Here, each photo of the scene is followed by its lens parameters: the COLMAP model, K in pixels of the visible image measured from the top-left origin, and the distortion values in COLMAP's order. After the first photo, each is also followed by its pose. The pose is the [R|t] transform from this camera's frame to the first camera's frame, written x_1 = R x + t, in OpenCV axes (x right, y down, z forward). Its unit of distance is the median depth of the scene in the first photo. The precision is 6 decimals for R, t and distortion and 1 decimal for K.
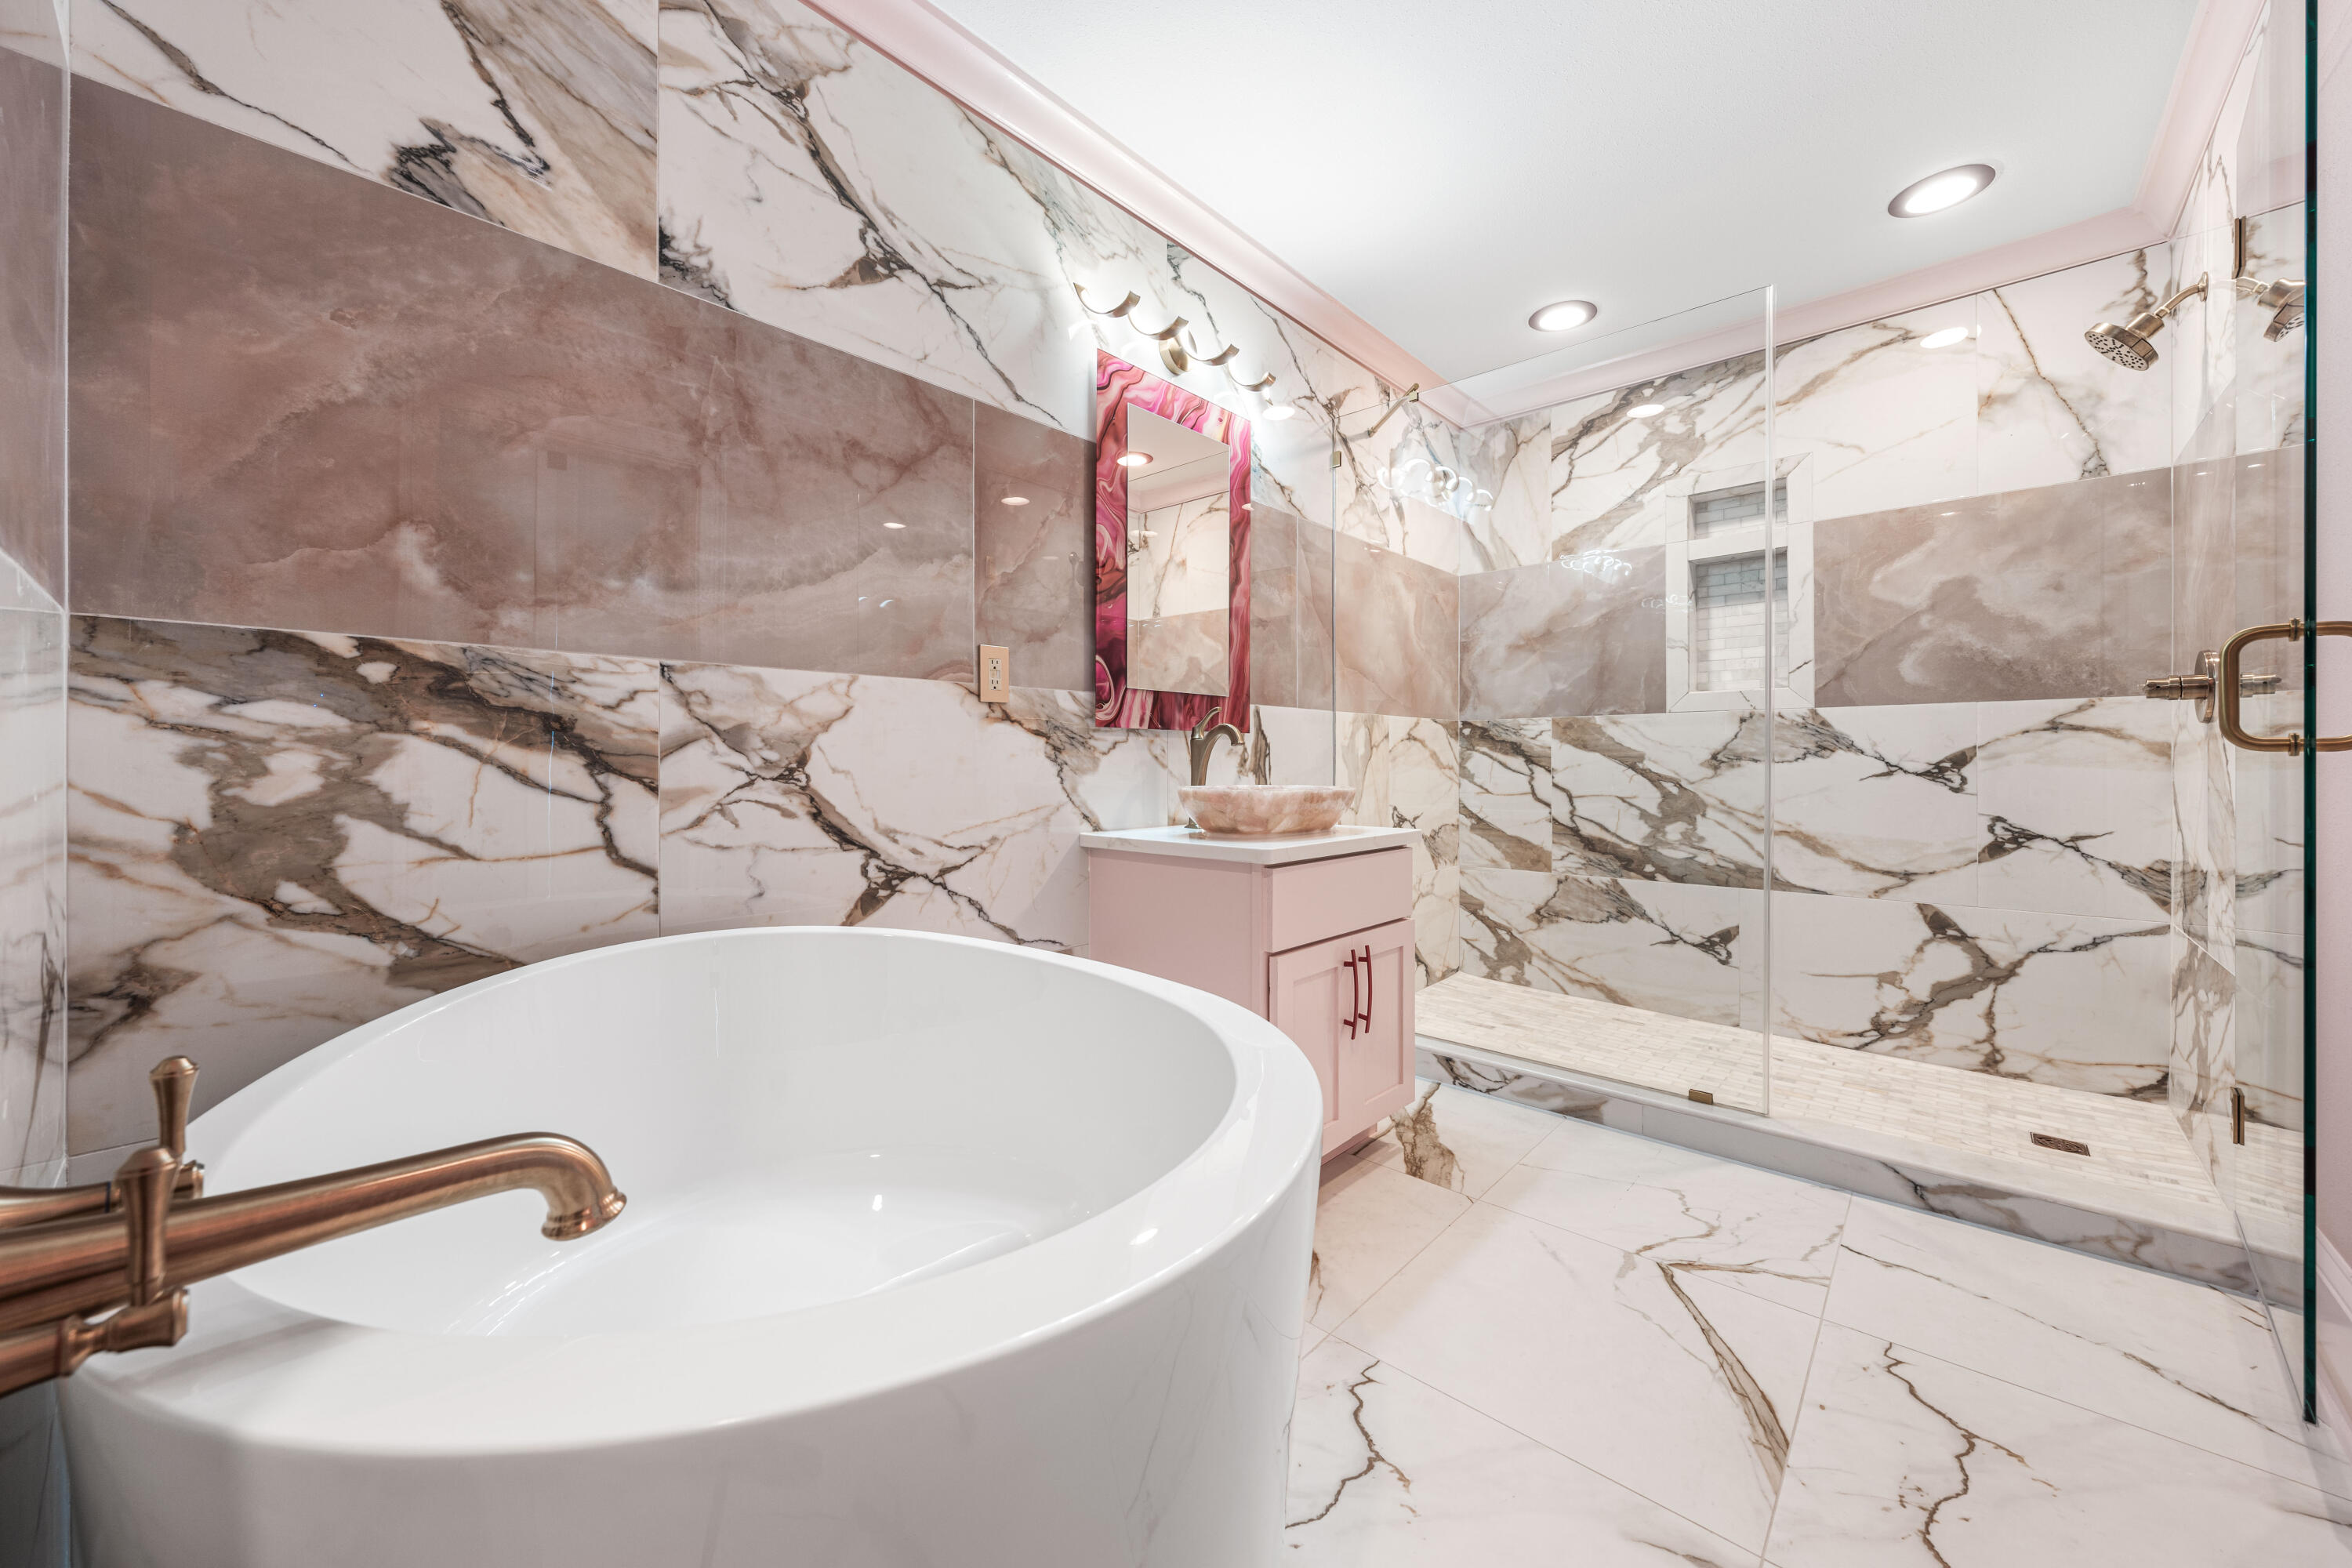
lens RADIAL K [[874.9, 0, 1170.1], [0, 874.9, 773.1], [0, 0, 1]] dist [-0.003387, -0.000252]
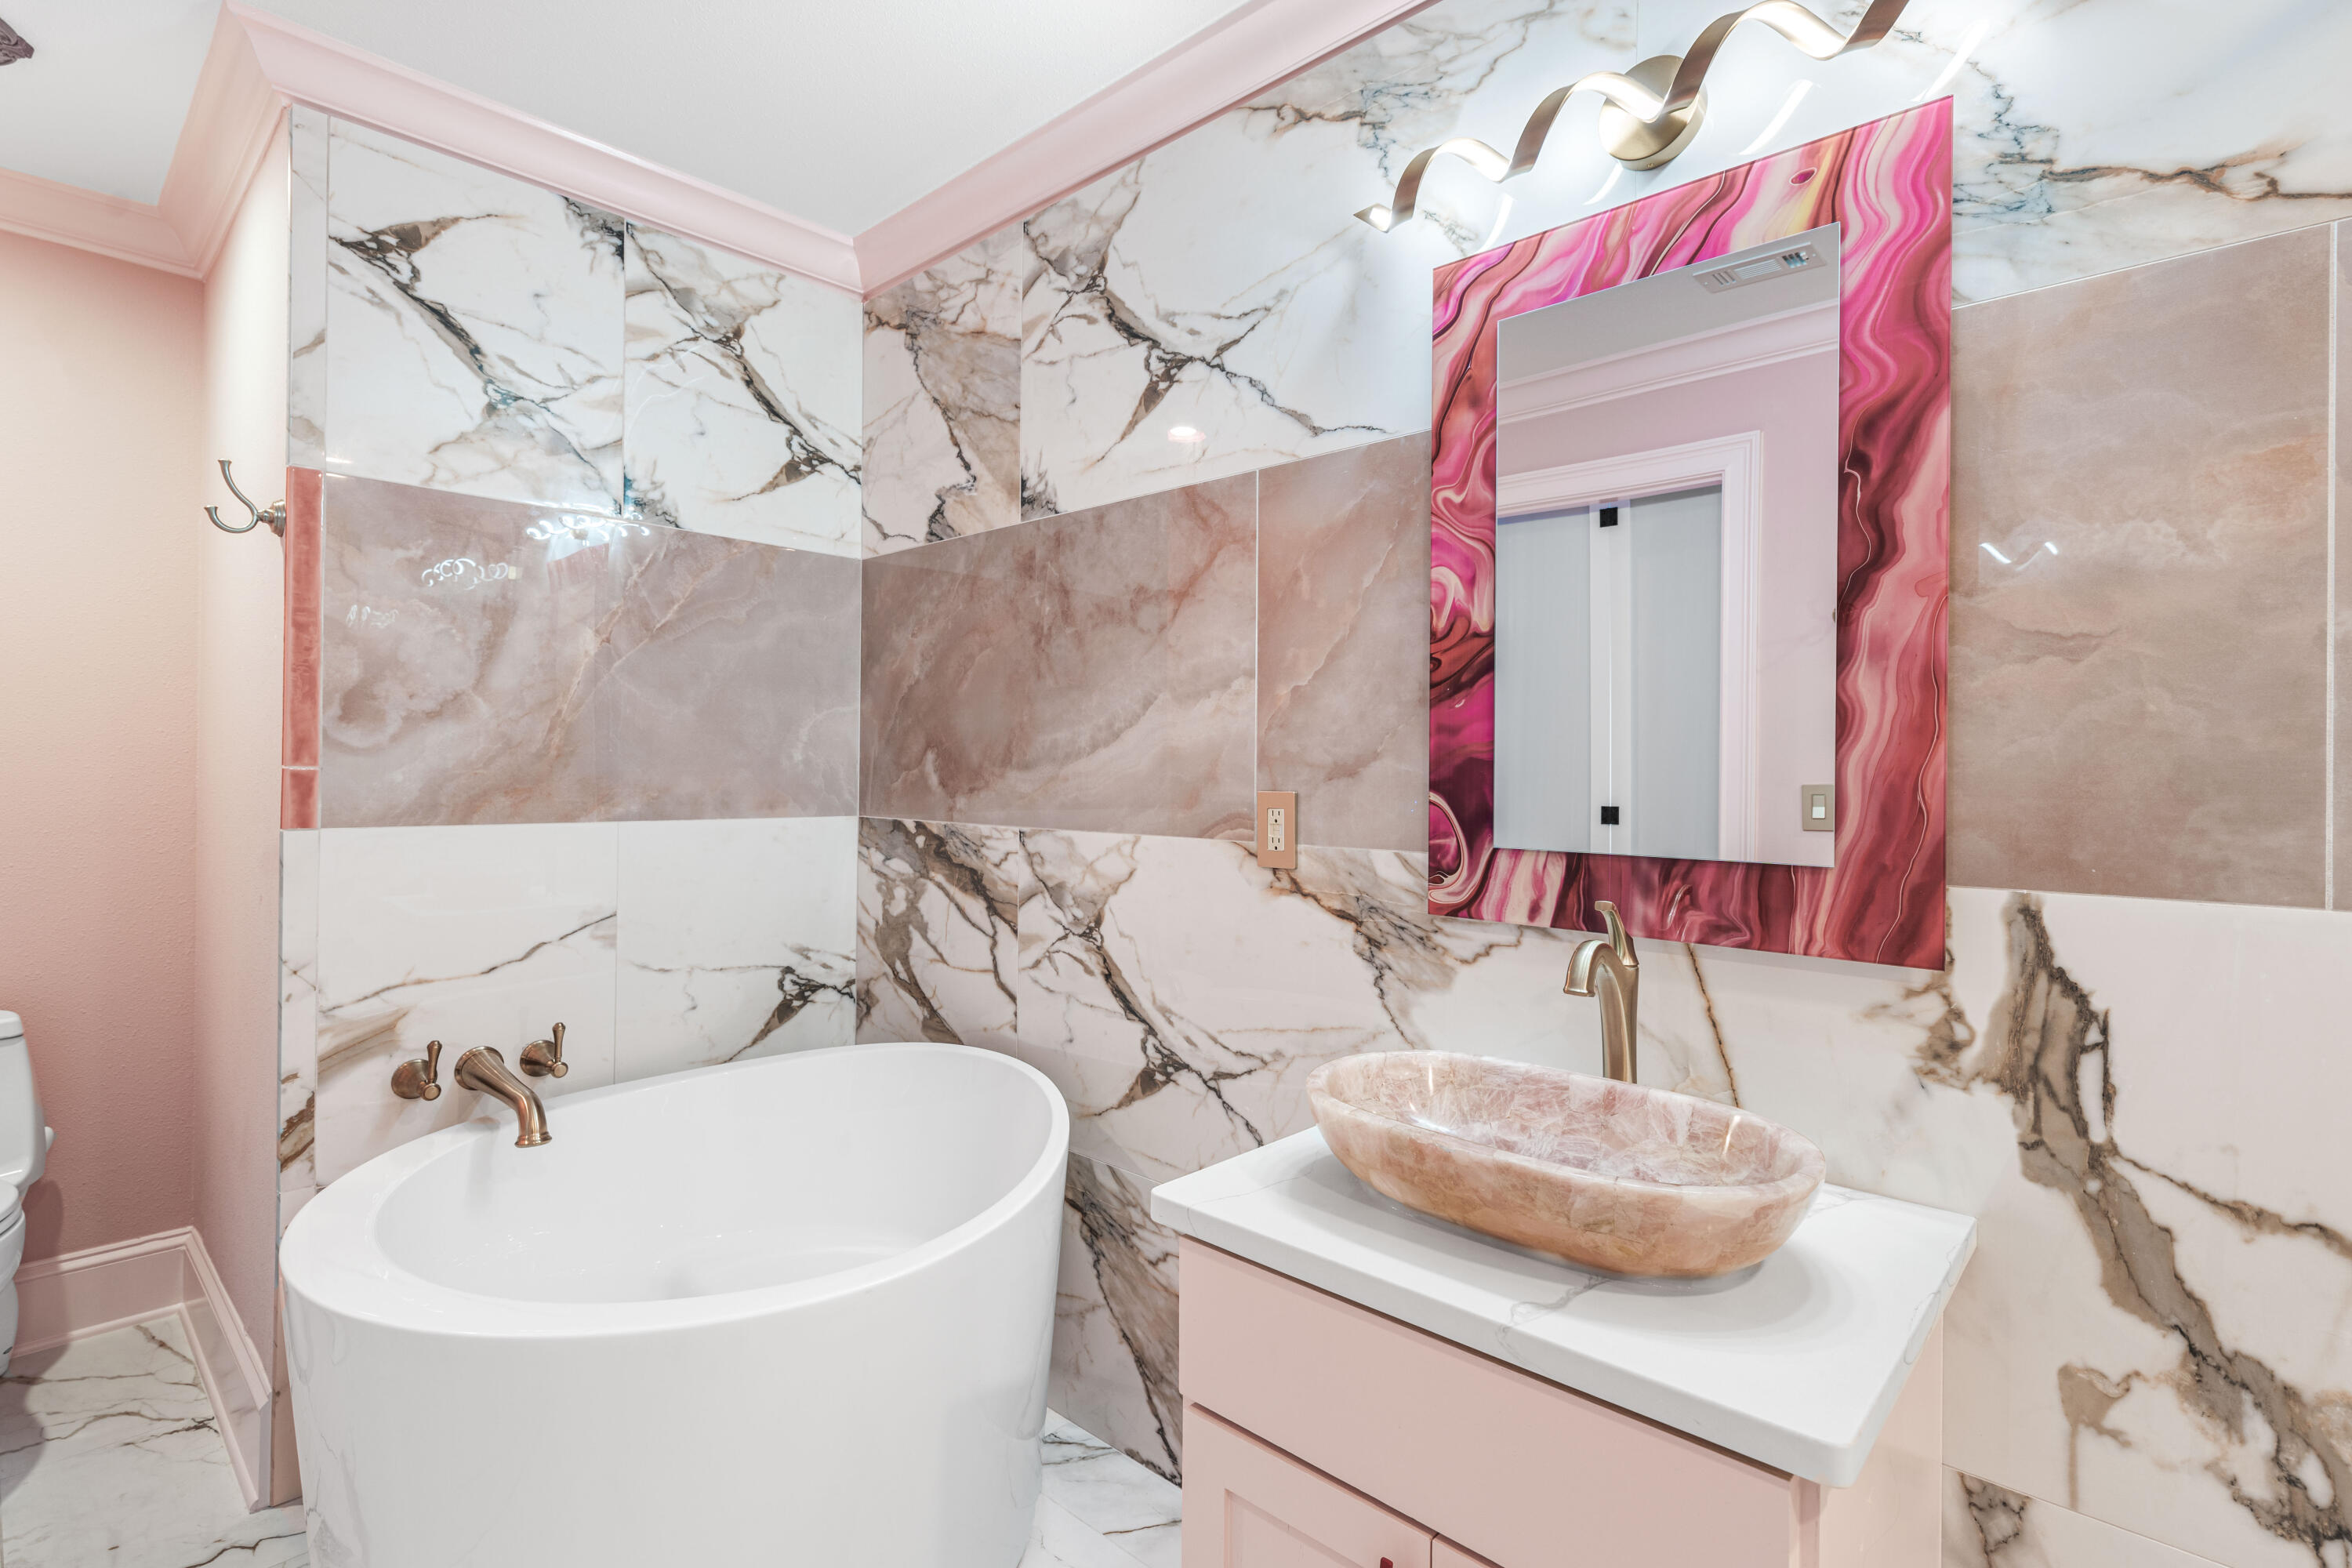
lens RADIAL K [[1122.9, 0, 1169.3], [0, 1122.9, 759.2], [0, 0, 1]] dist [0.002997, -0.000662]
pose [[-0.020950, 0.001636, -0.999779, 0.888434], [-0.012035, 0.999926, 0.001889, -0.206595], [0.999708, 0.012072, -0.020928, 1.110000]]
